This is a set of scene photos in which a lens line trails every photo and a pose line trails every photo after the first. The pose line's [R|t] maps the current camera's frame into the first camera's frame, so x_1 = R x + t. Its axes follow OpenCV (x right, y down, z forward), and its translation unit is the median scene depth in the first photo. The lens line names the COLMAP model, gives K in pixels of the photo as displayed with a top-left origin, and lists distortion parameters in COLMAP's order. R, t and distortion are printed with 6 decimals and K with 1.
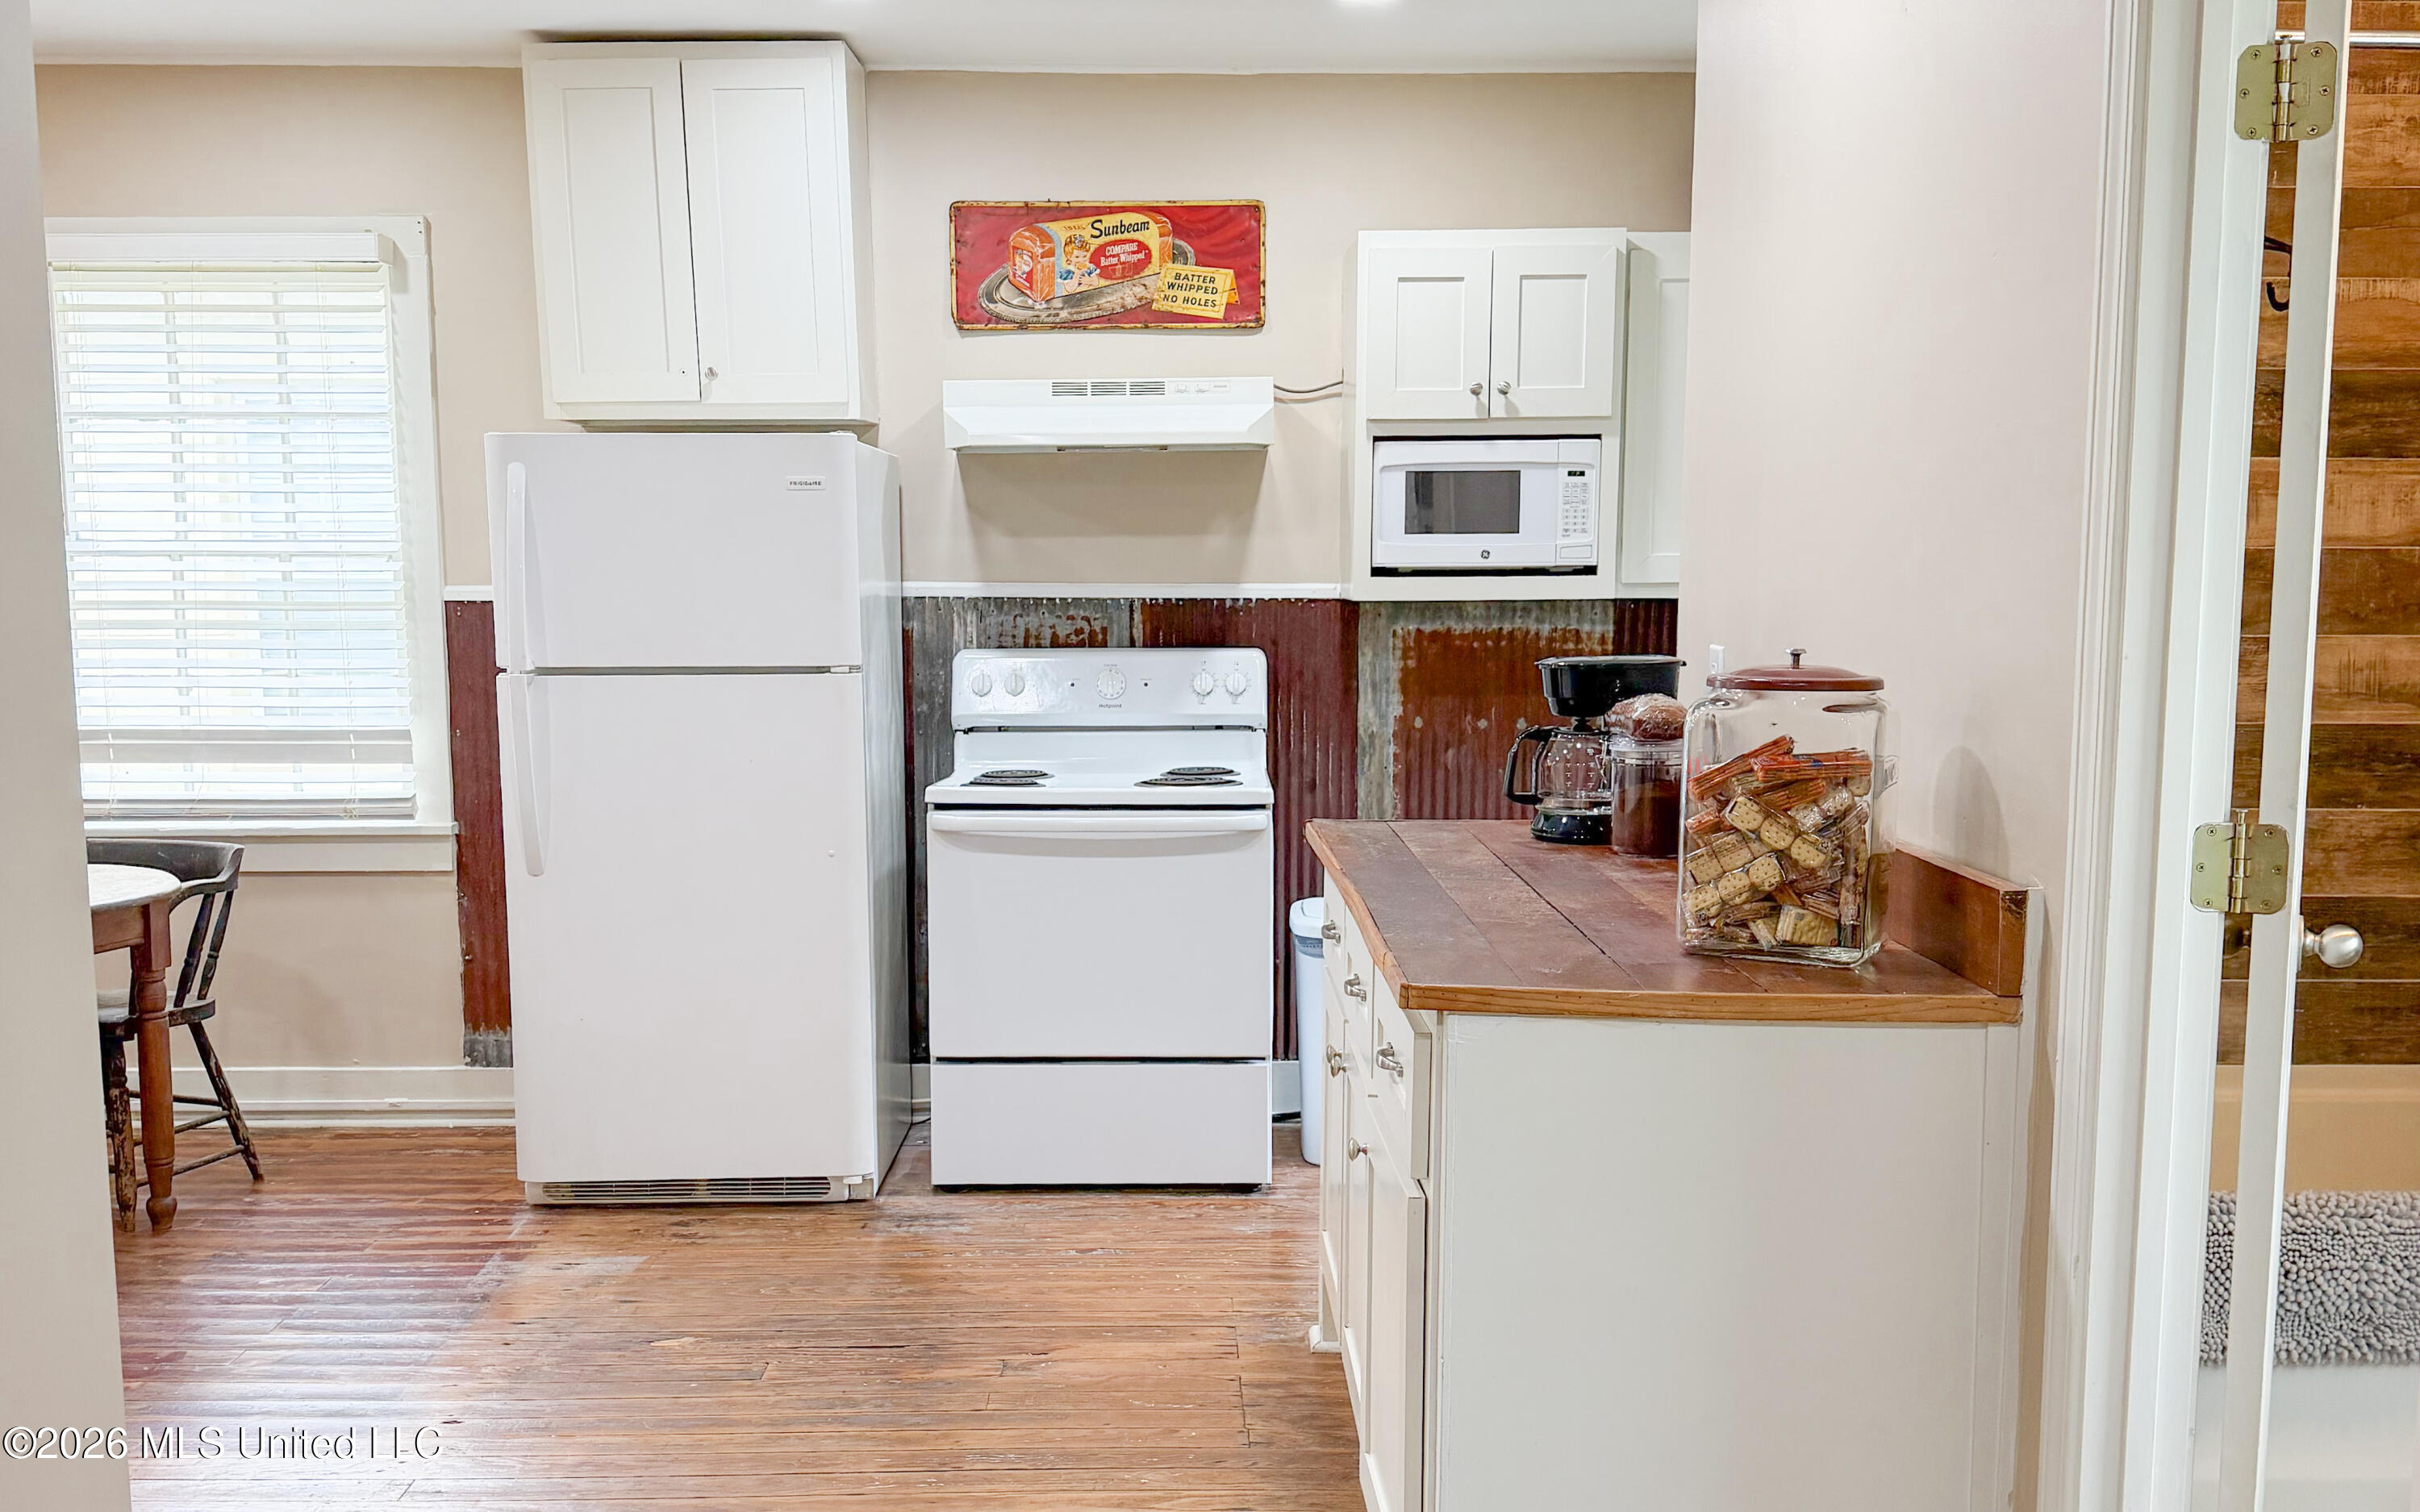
lens RADIAL K [[2205.6, 0, 1171.4], [0, 2205.6, 882.3], [0, 0, 1]] dist [0.061229, 0.000000]
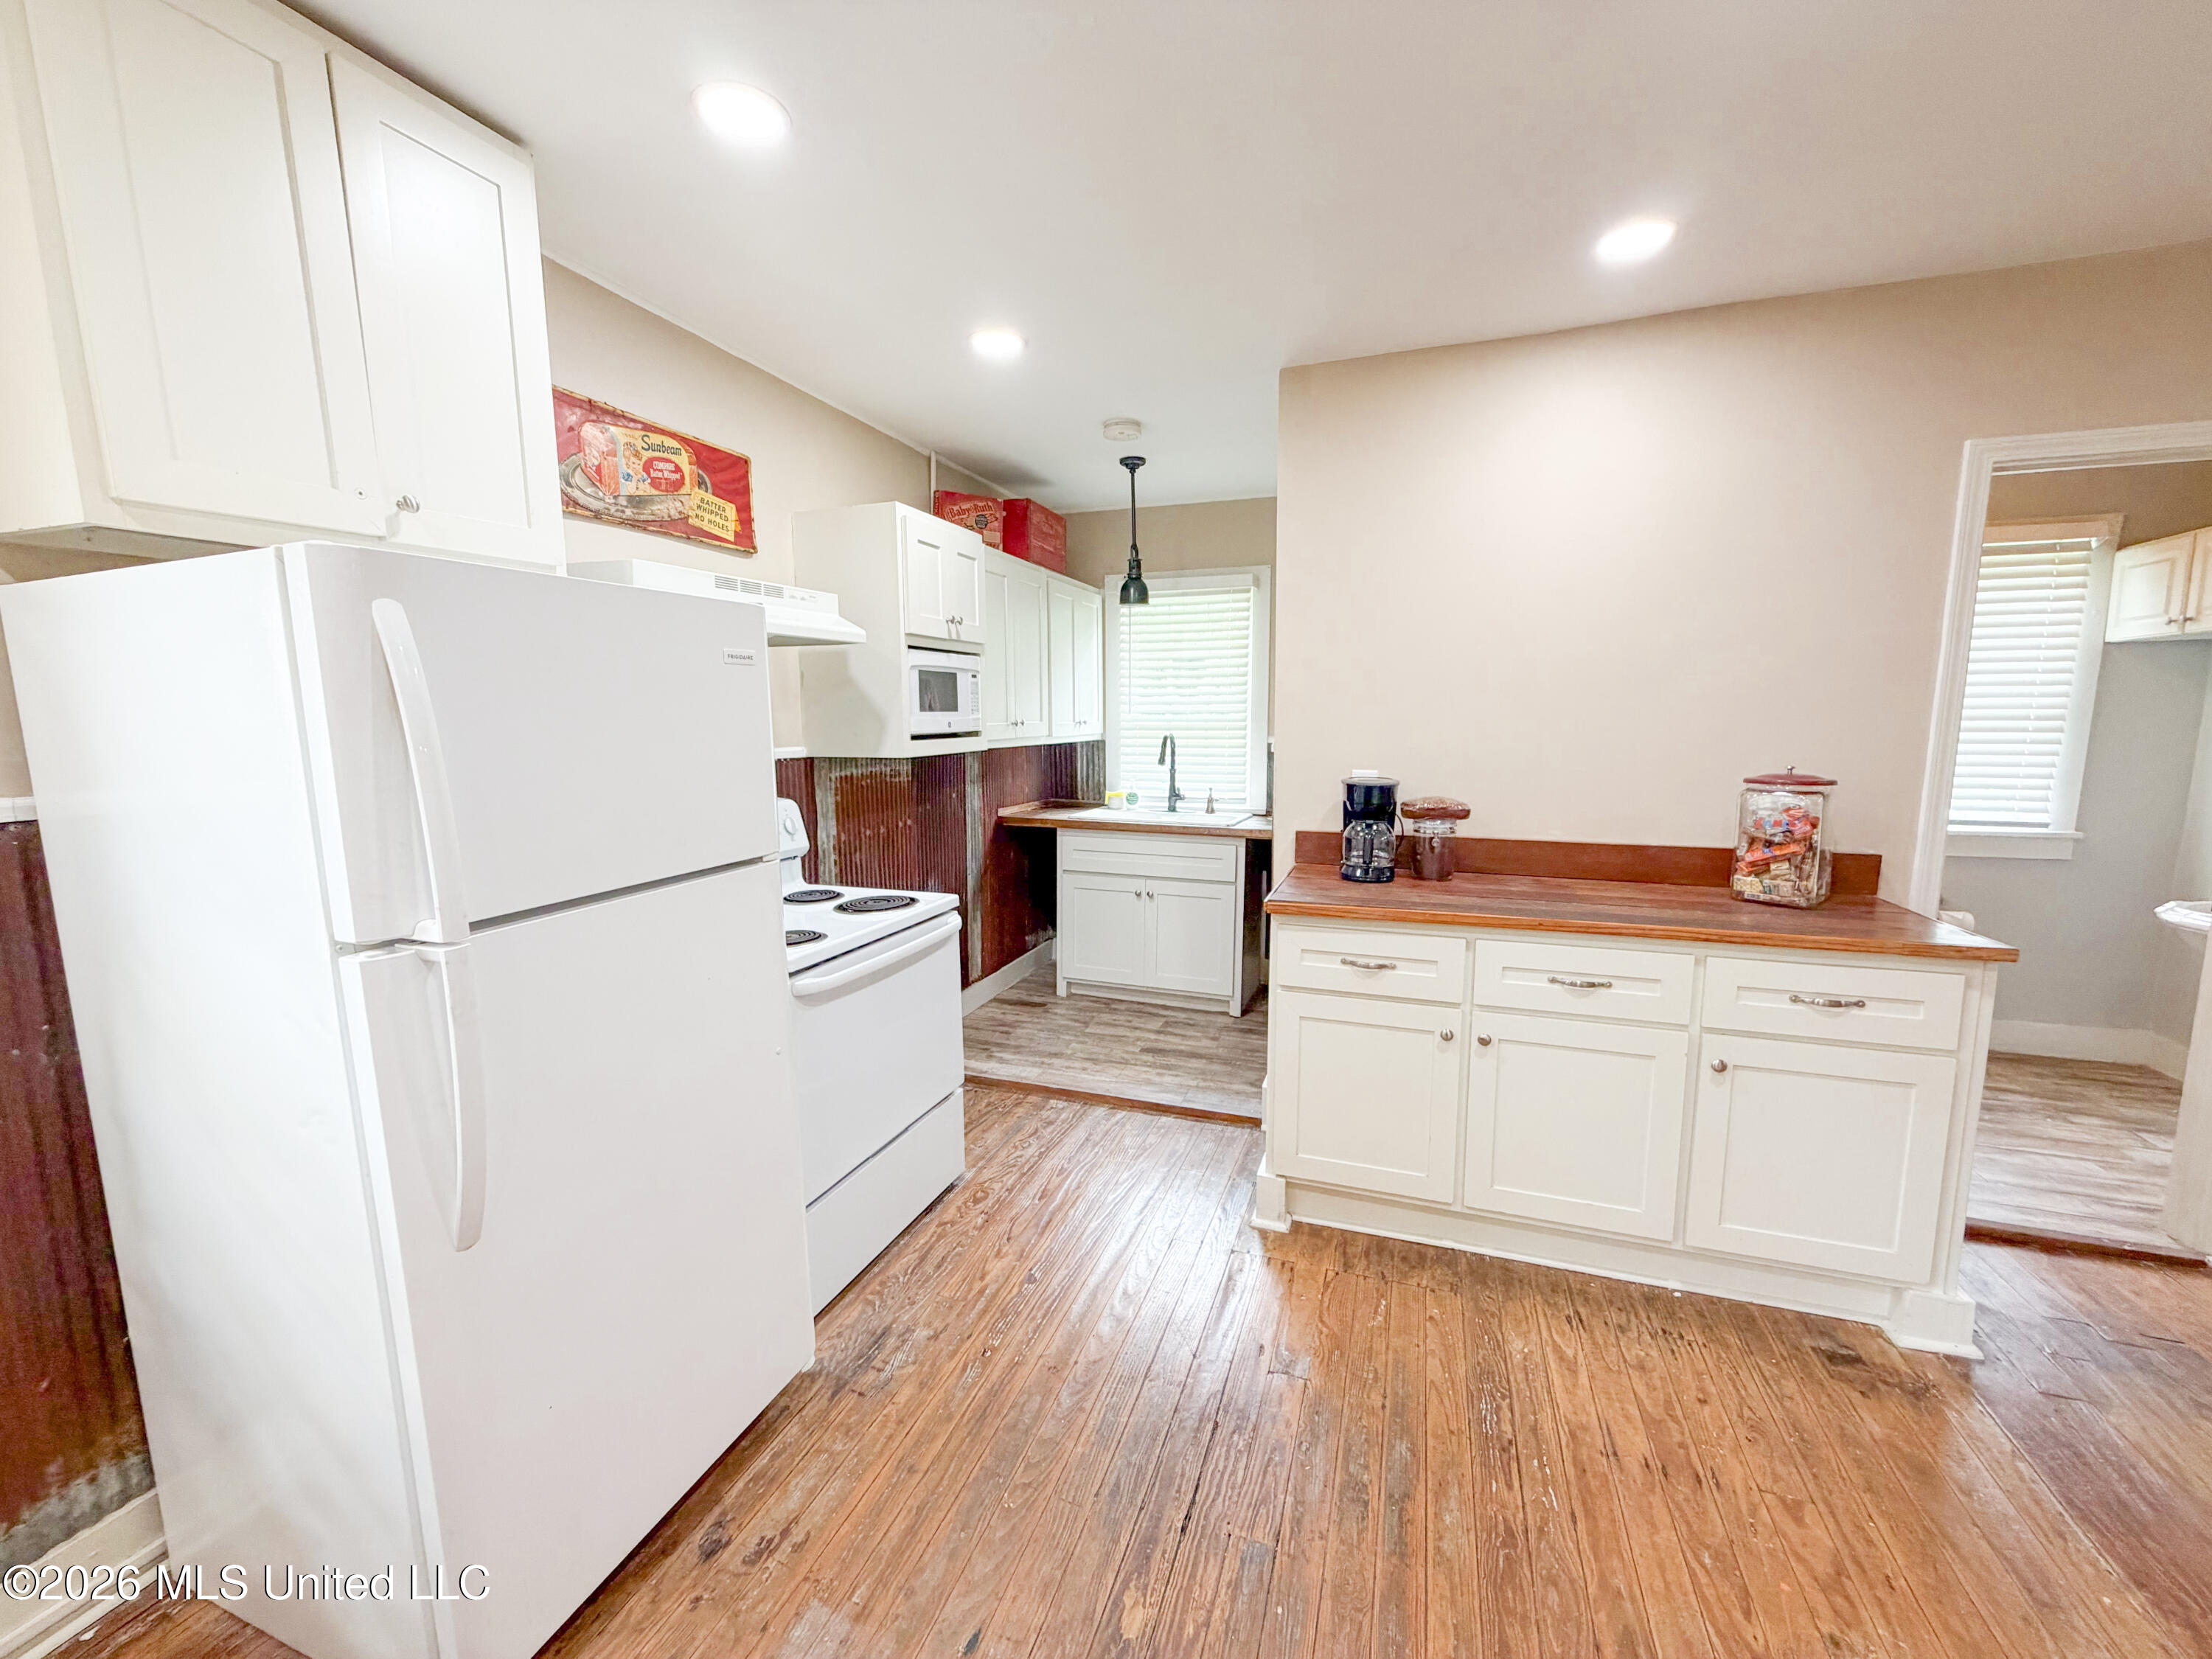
lens RADIAL K [[886.1, 0, 1091.3], [0, 886.1, 833.6], [0, 0, 1]] dist [-0.007716, 0.001433]
pose [[0.351782, -0.127509, 0.927357, -0.395420], [0.140275, 0.986673, 0.082453, -0.103777], [-0.925512, 0.101080, 0.364981, 0.645947]]
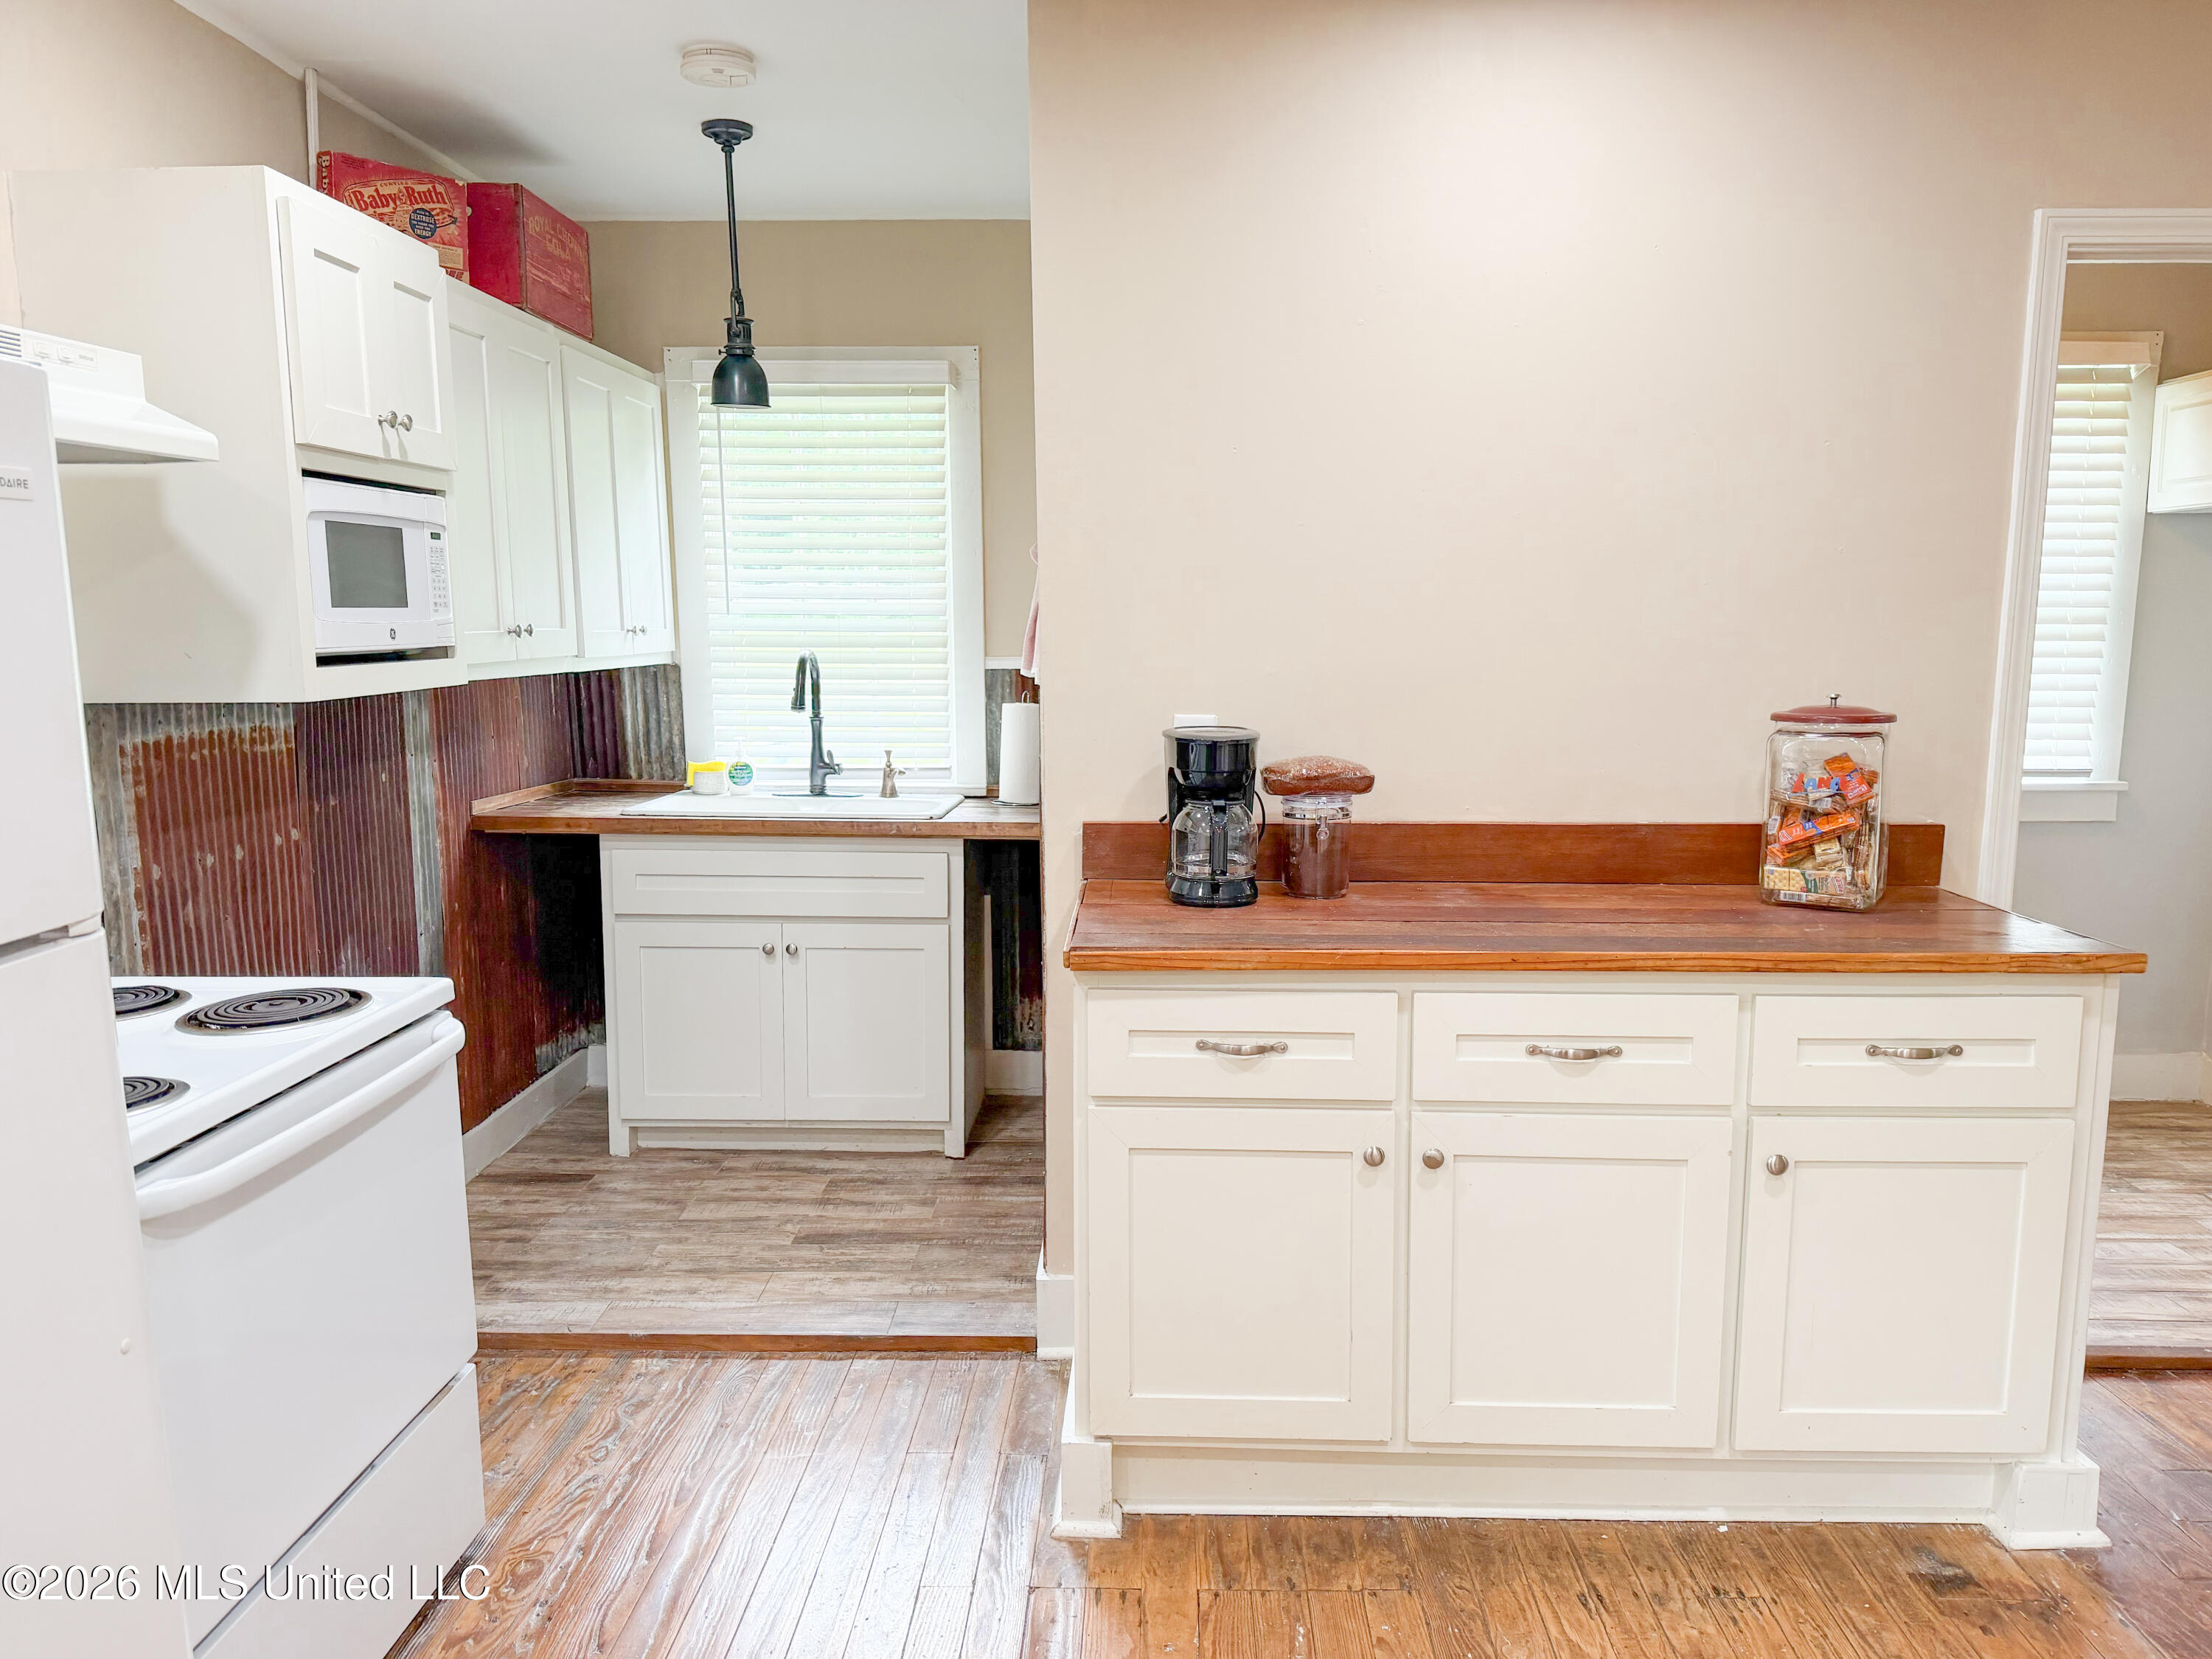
lens RADIAL K [[1579.7, 0, 1090.6], [0, 1579.7, 856.7], [0, 0, 1]] dist [0.040280, -0.055068]
pose [[0.044324, -0.152116, 0.987368, -0.388668], [0.147517, 0.978502, 0.144128, -0.109883], [-0.988066, 0.139265, 0.065811, 0.691230]]
